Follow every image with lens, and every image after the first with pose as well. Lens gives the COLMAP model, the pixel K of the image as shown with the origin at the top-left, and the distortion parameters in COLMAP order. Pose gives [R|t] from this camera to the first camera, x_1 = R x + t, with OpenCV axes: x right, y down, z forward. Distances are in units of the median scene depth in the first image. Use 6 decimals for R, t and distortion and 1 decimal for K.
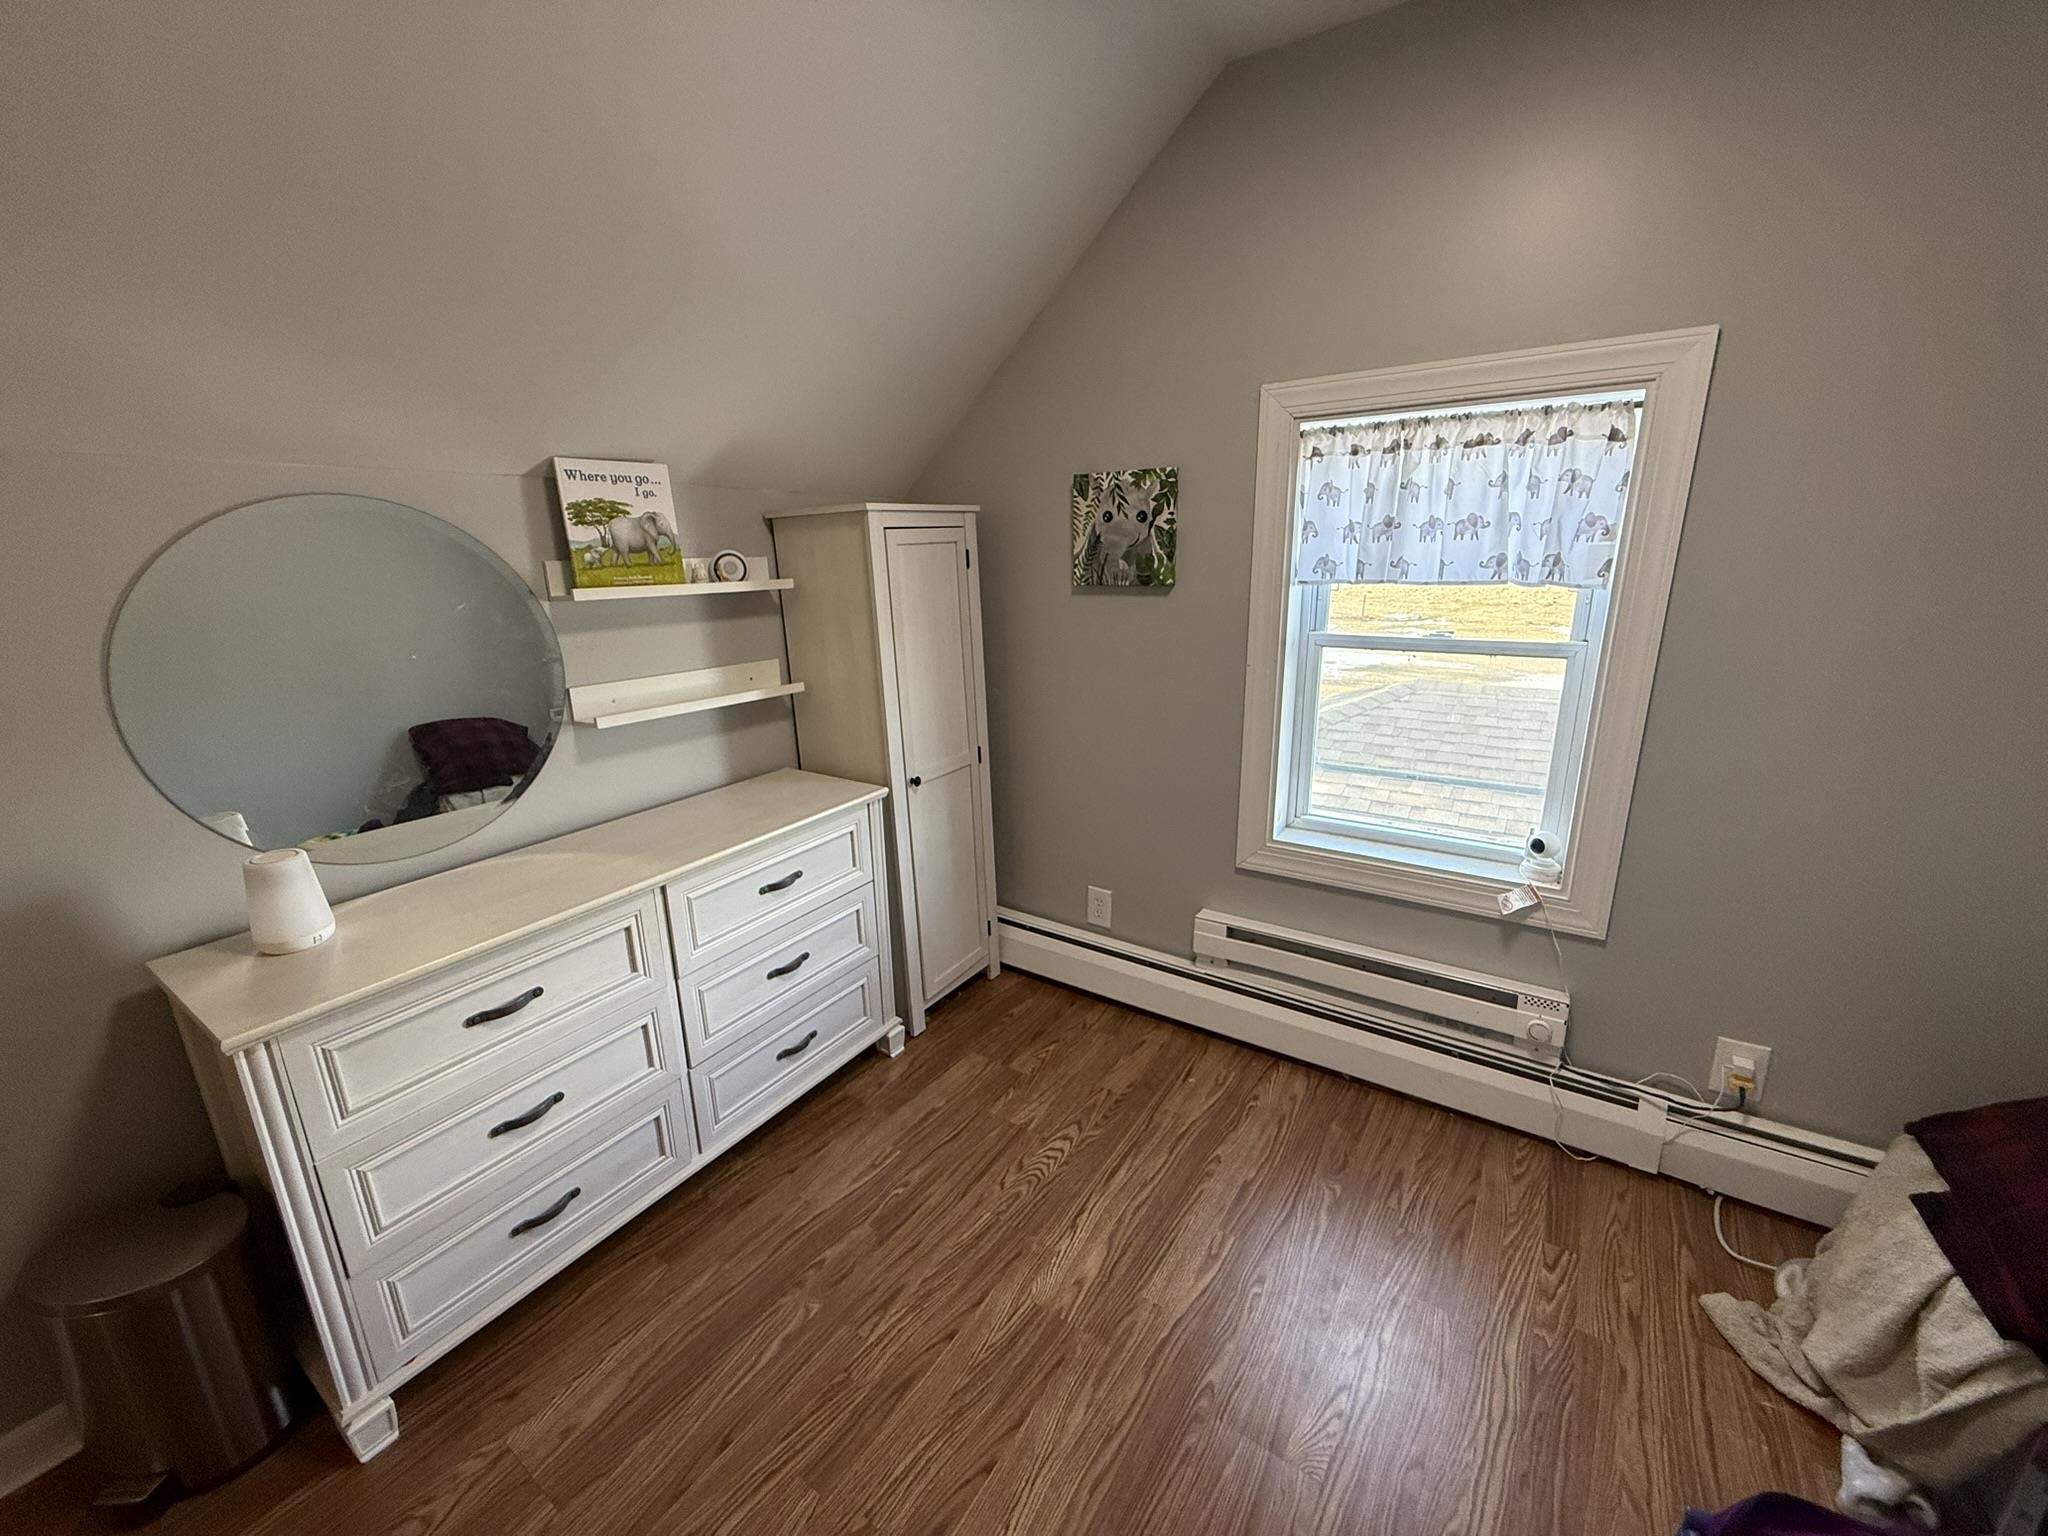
lens RADIAL K [[814.8, 0, 1011.3], [0, 814.8, 768.7], [0, 0, 1]] dist [0.000159, 0.000025]
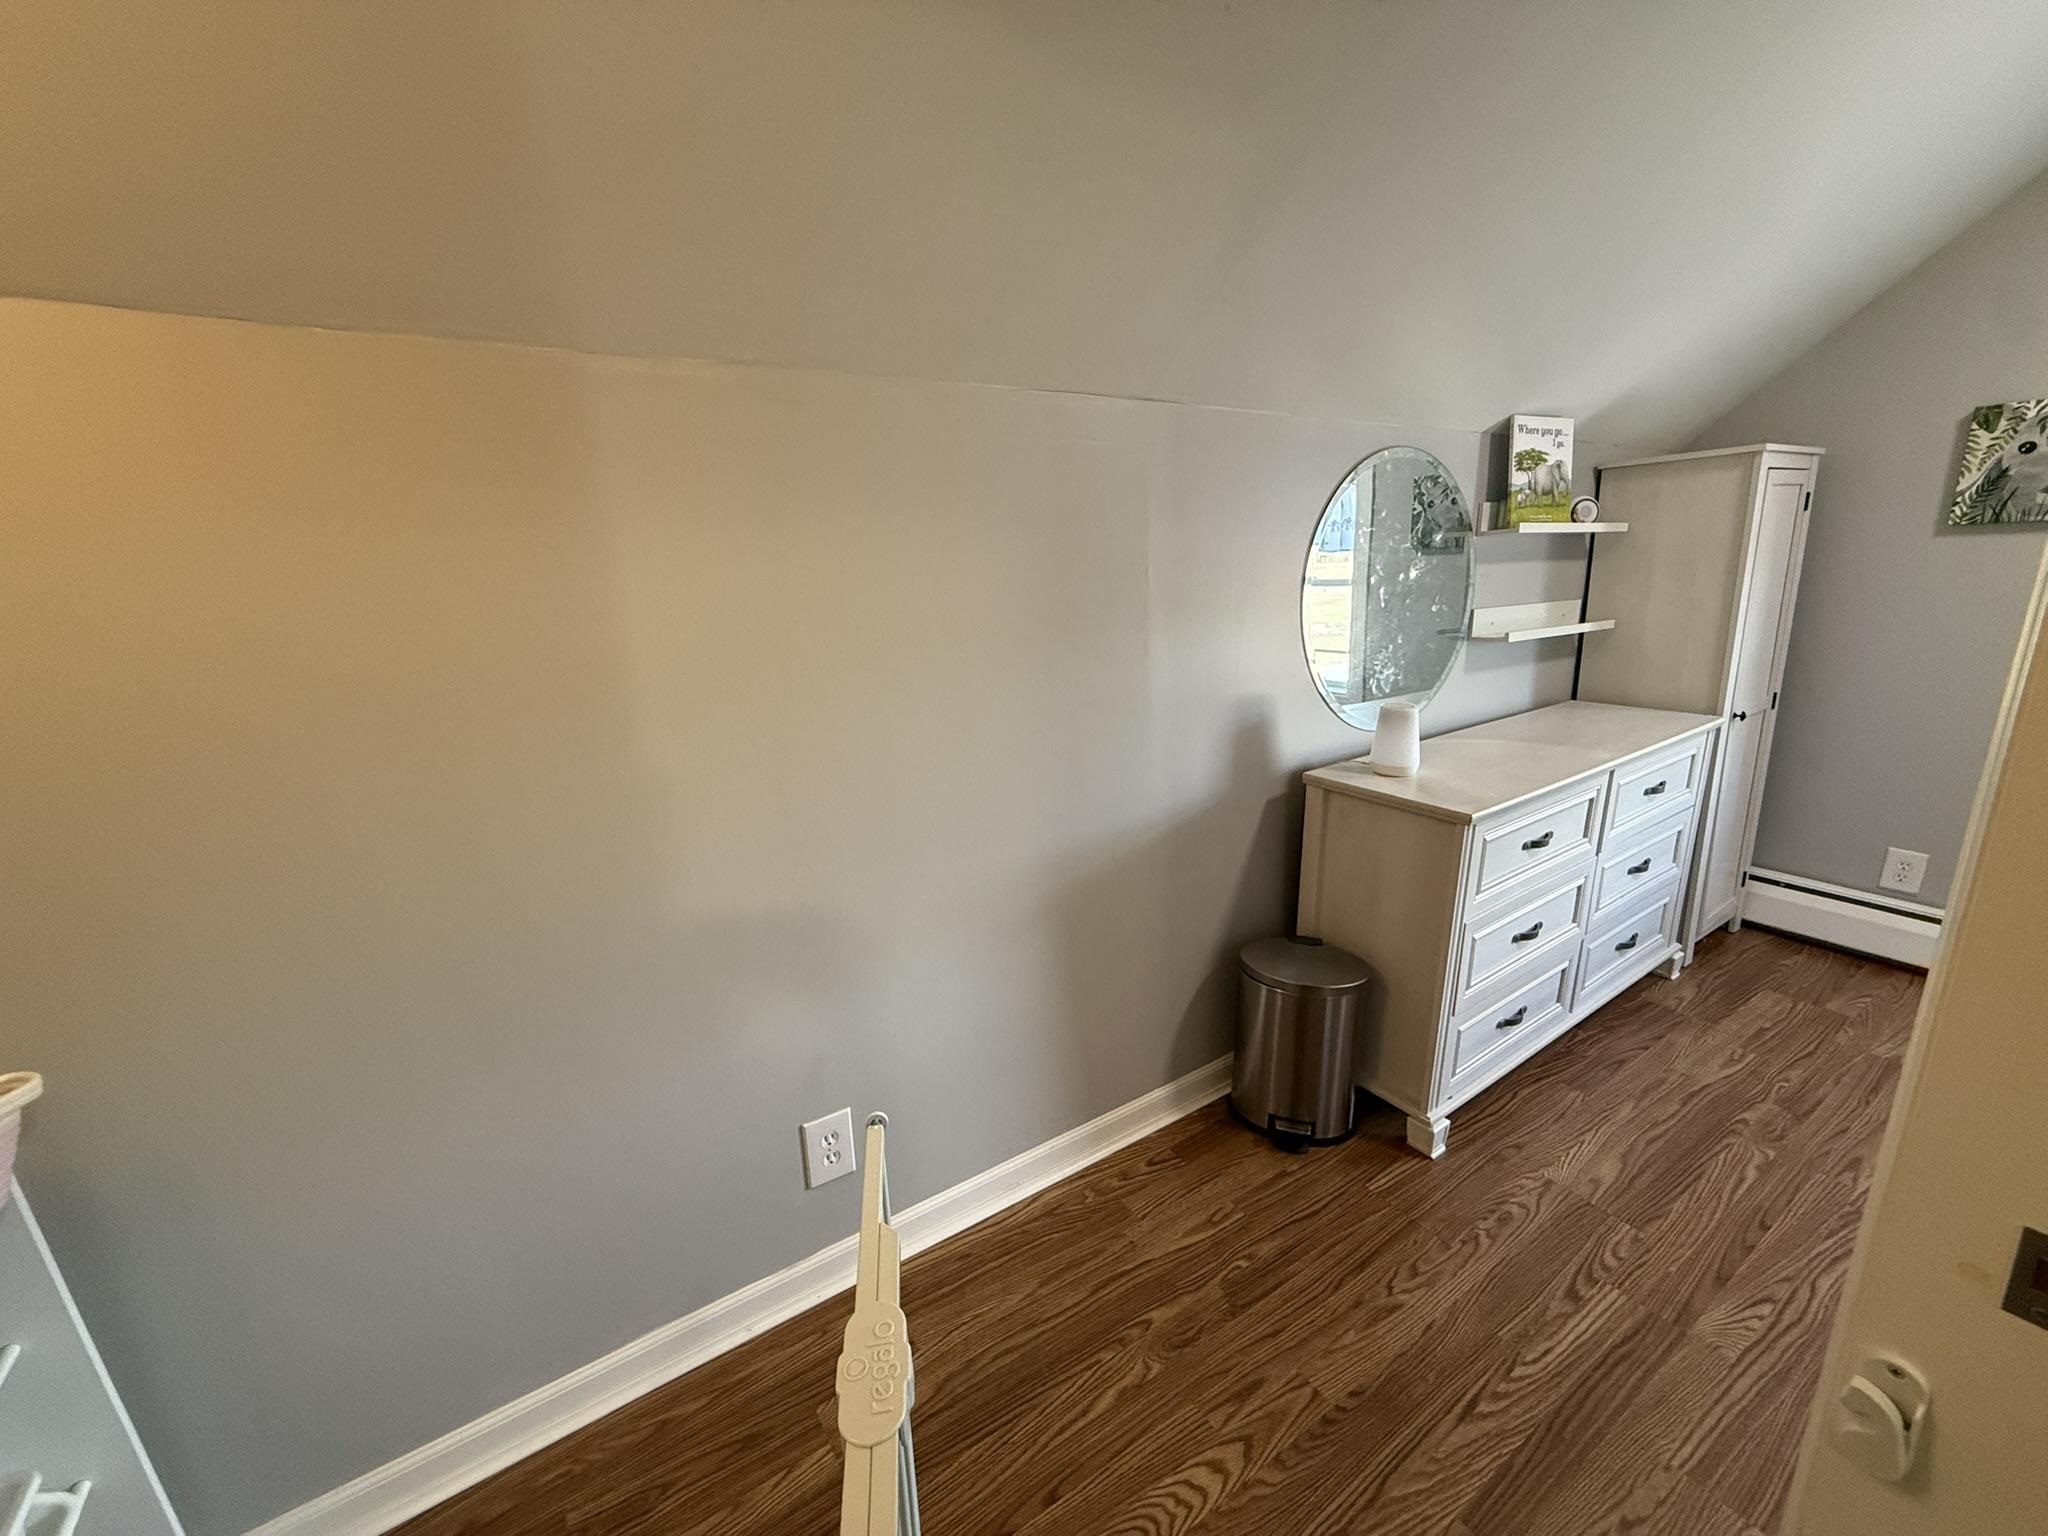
lens RADIAL K [[814.8, 0, 1015.2], [0, 814.8, 769.9], [0, 0, 1]] dist [0.000159, 0.000025]
pose [[0.923900, 0.082618, -0.373608, -0.604860], [-0.084870, 0.996337, 0.010450, 0.158424], [0.373103, 0.022054, 0.927528, -0.317496]]
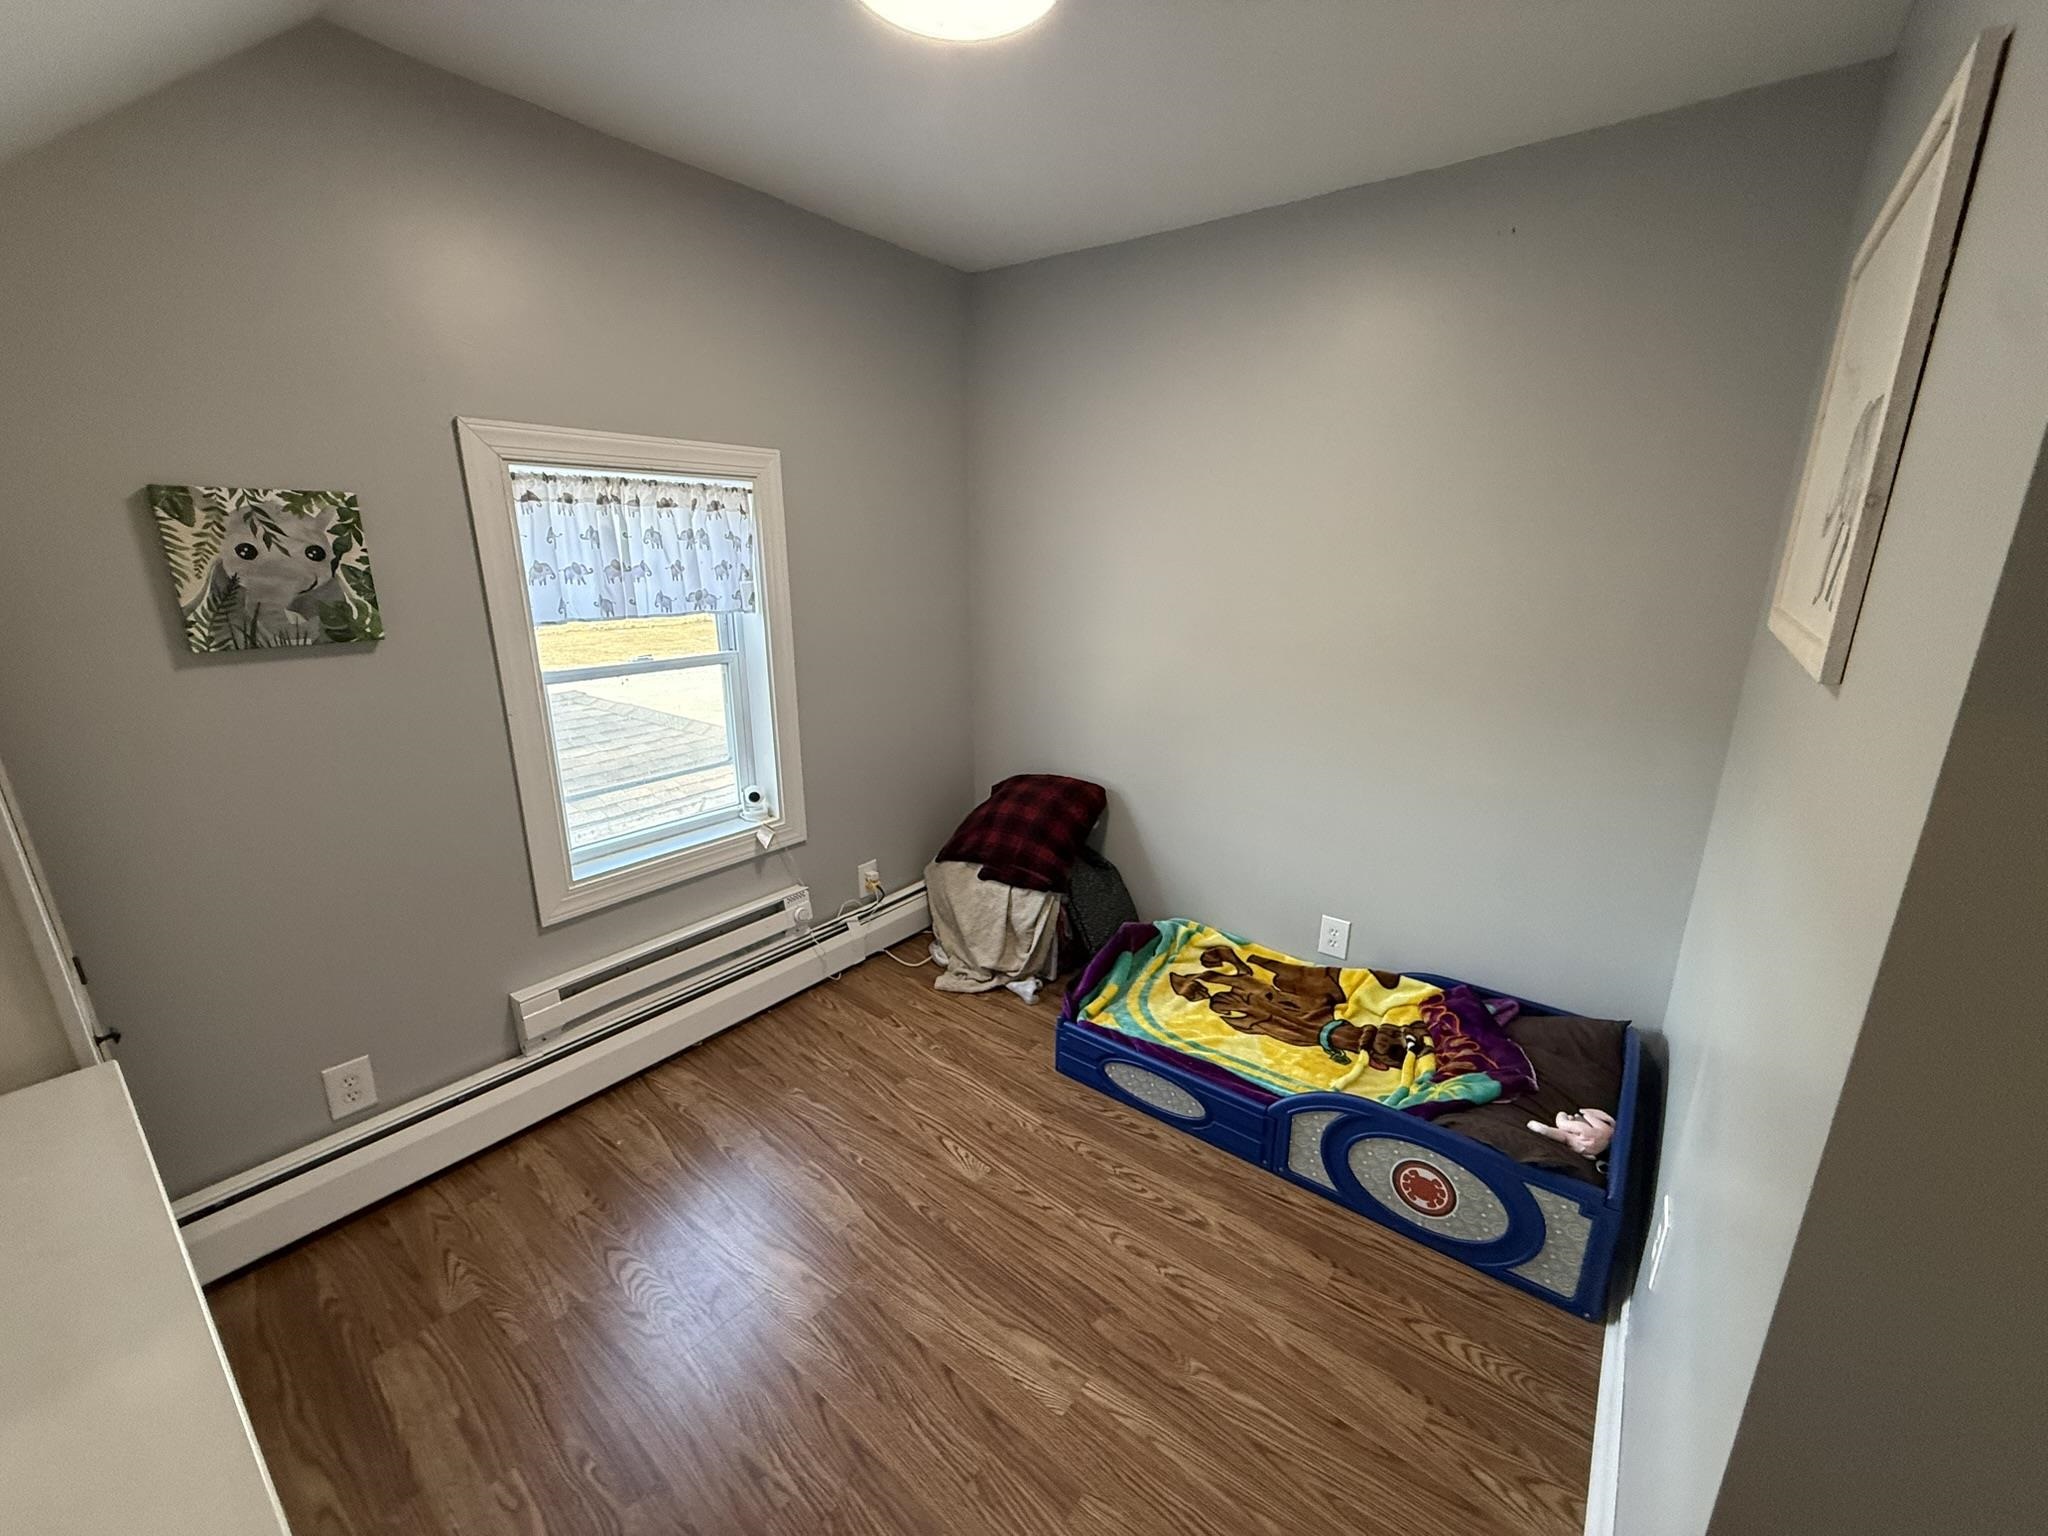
lens RADIAL K [[814.8, 0, 1020.1], [0, 814.8, 771.5], [0, 0, 1]] dist [0.000159, 0.000025]
pose [[0.072122, -0.241696, 0.967668, -0.579347], [0.263522, 0.940337, 0.215228, -0.111326], [-0.961954, 0.239479, 0.131511, 0.326270]]
